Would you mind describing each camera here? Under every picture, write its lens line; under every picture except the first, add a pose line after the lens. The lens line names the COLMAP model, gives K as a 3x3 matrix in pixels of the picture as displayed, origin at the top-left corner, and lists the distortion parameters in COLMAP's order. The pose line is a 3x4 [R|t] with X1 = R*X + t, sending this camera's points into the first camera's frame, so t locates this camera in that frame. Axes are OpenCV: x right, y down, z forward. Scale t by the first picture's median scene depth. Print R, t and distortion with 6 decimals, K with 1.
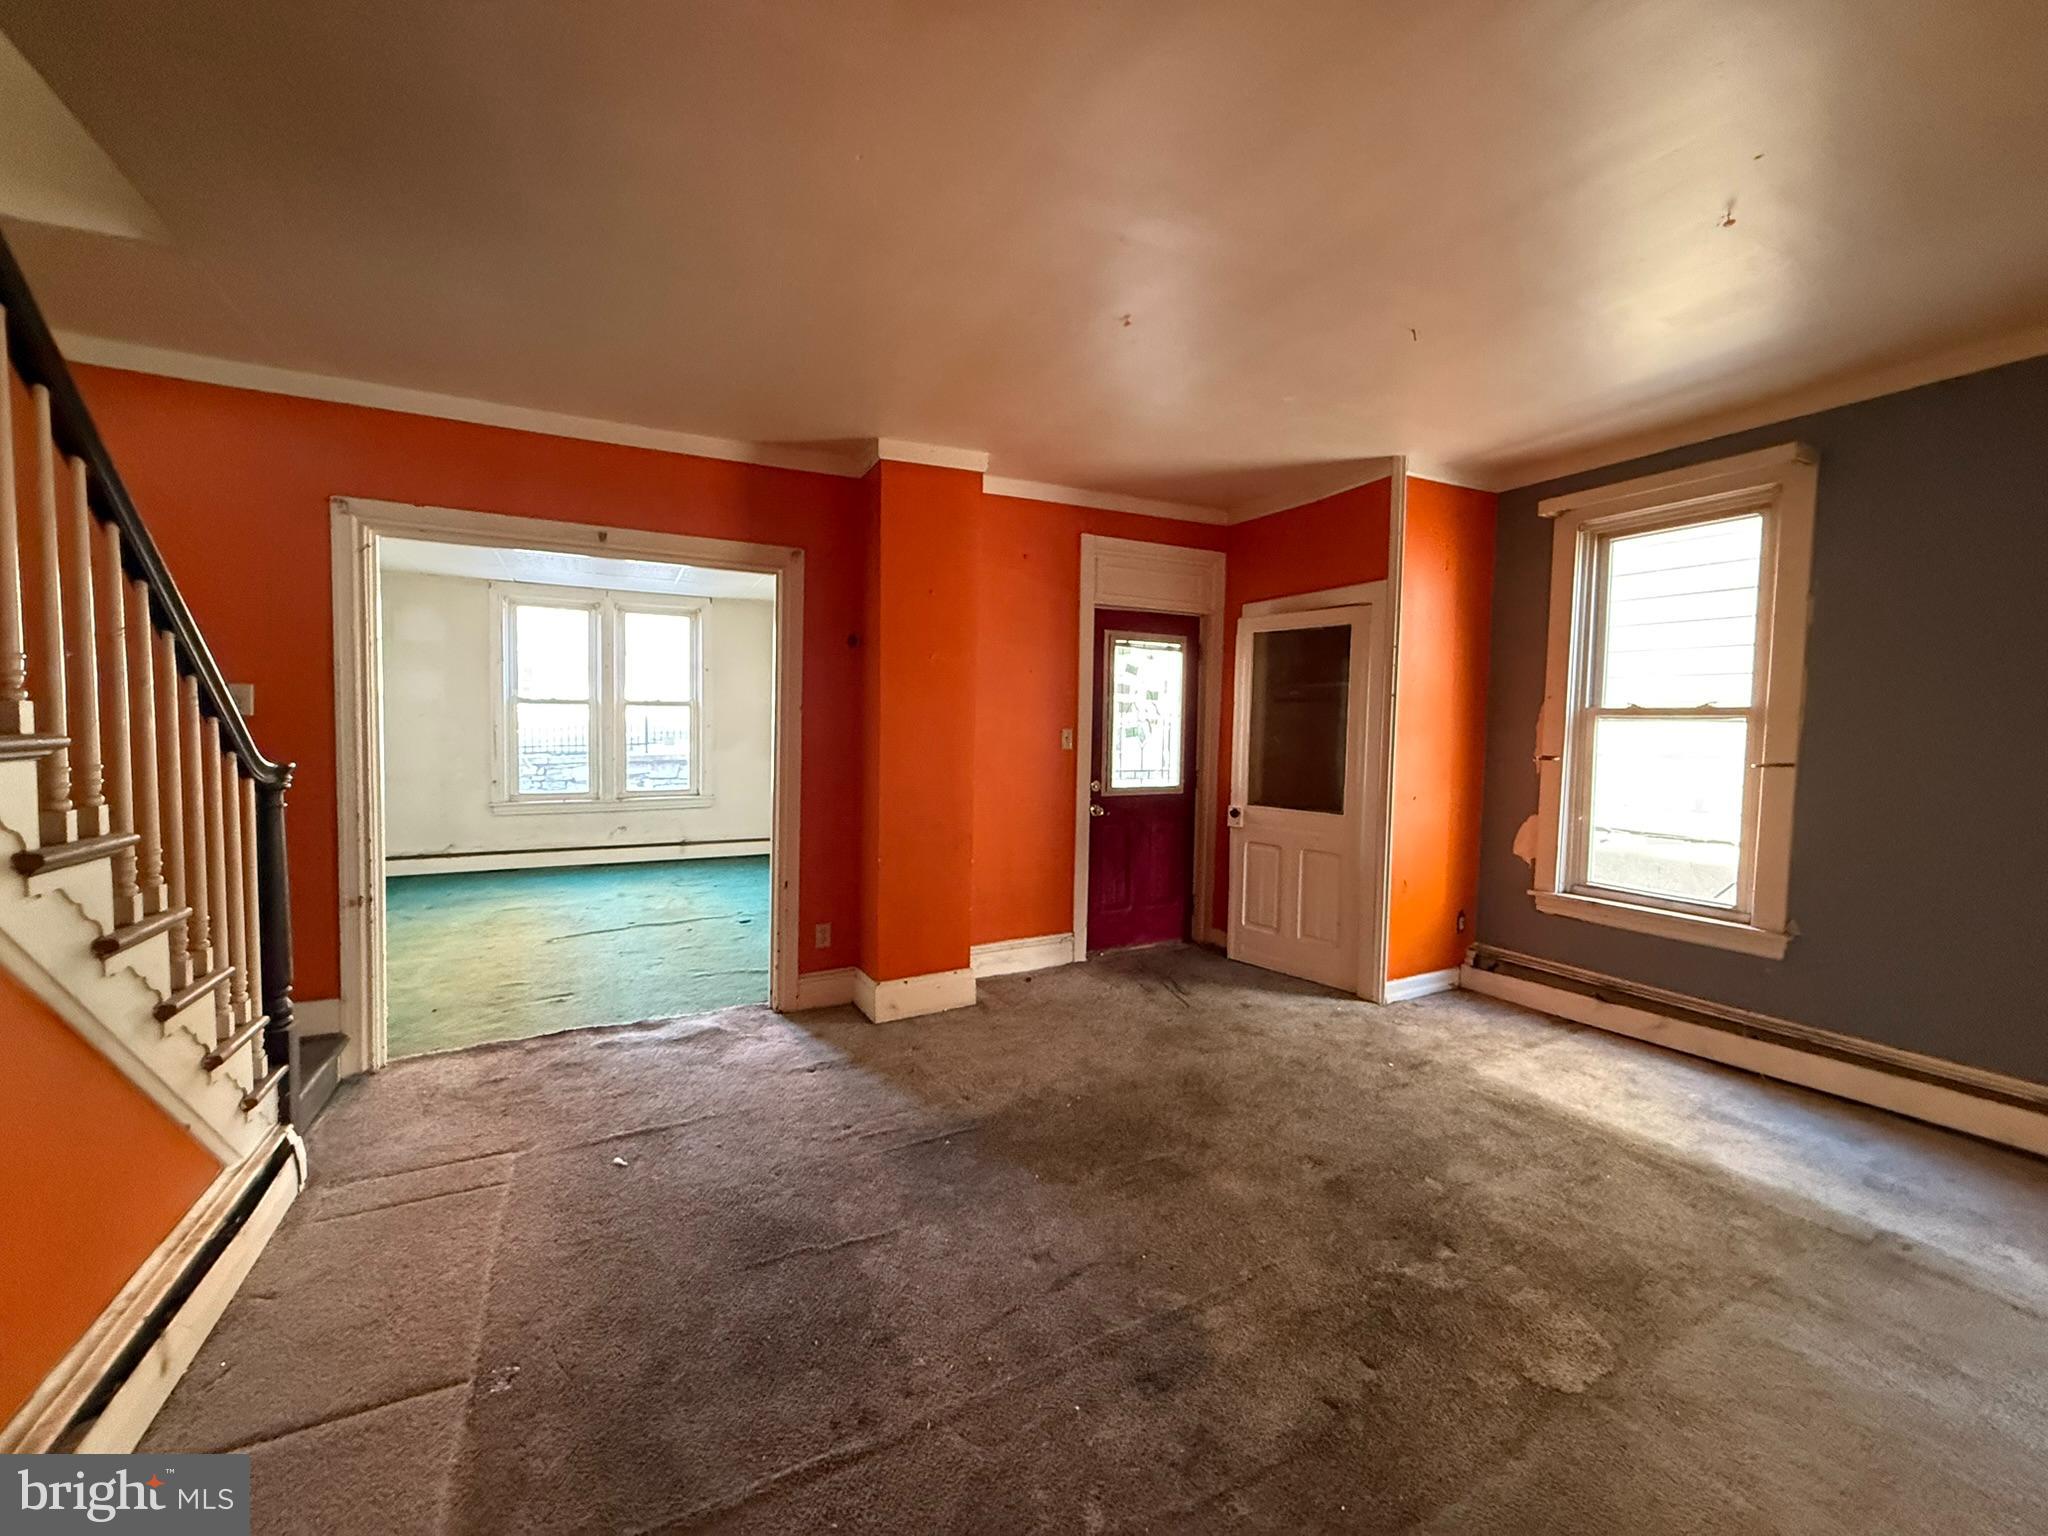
lens RADIAL K [[813.5, 0, 1020.1], [0, 813.5, 773.2], [0, 0, 1]] dist [-0.001315, -0.000140]
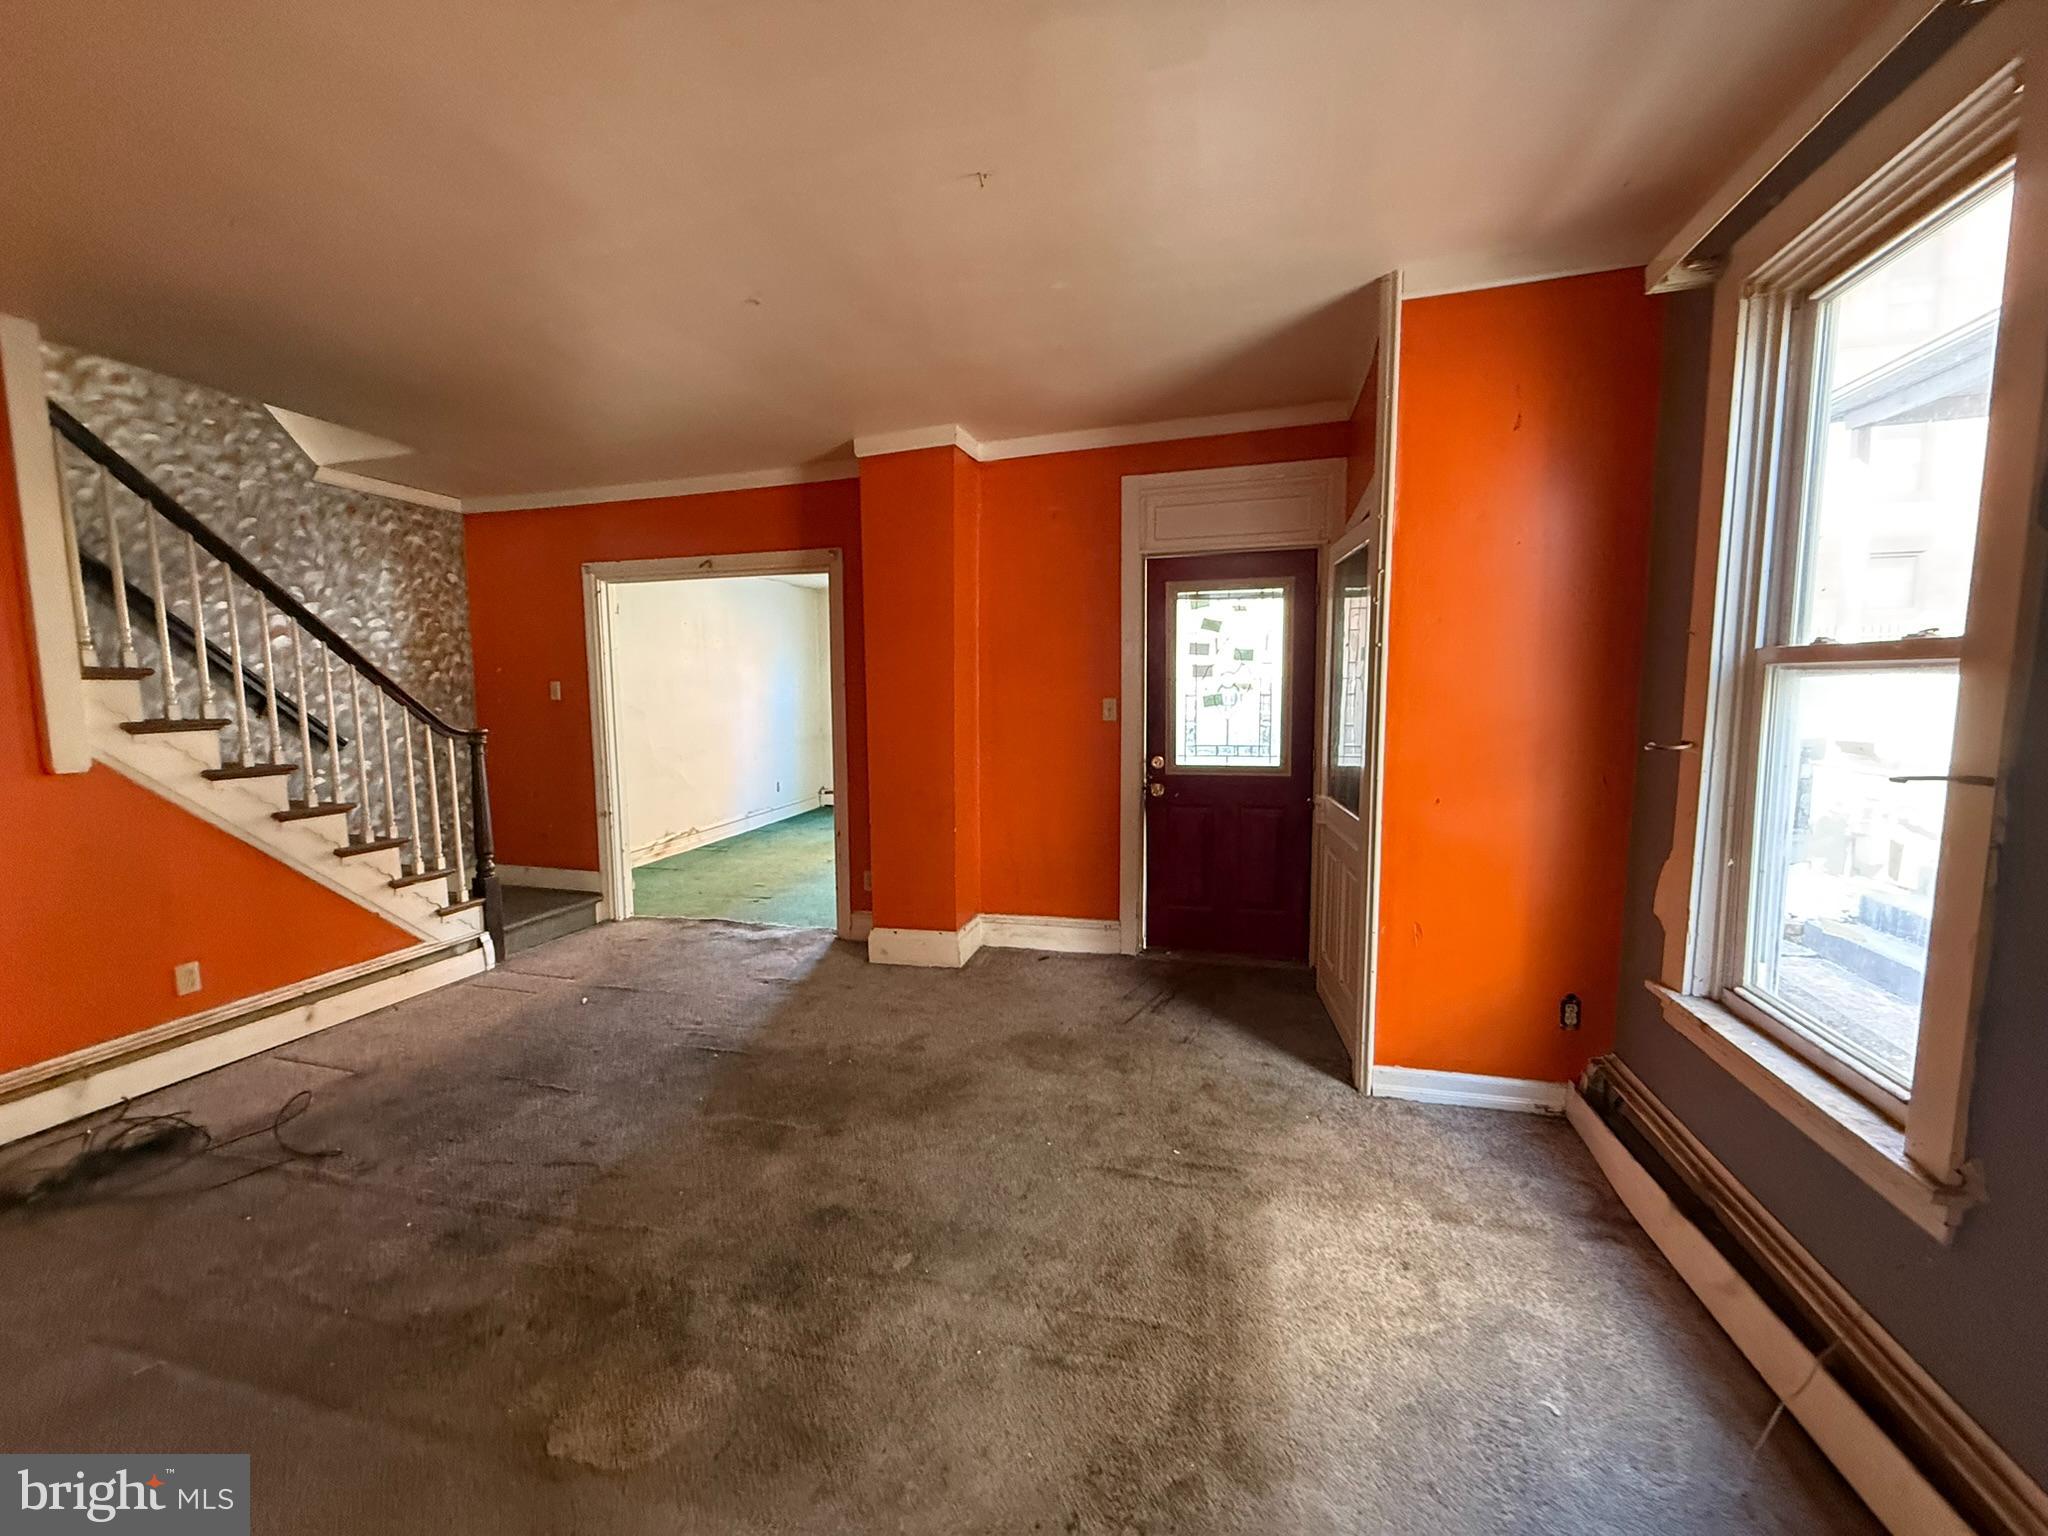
lens RADIAL K [[813.5, 0, 1019.2], [0, 813.5, 771.6], [0, 0, 1]] dist [-0.001315, -0.000140]
pose [[0.728605, 0.049667, -0.683131, 0.747415], [-0.018547, 0.998432, 0.052809, -0.022794], [0.684683, -0.025807, 0.728384, 0.327454]]
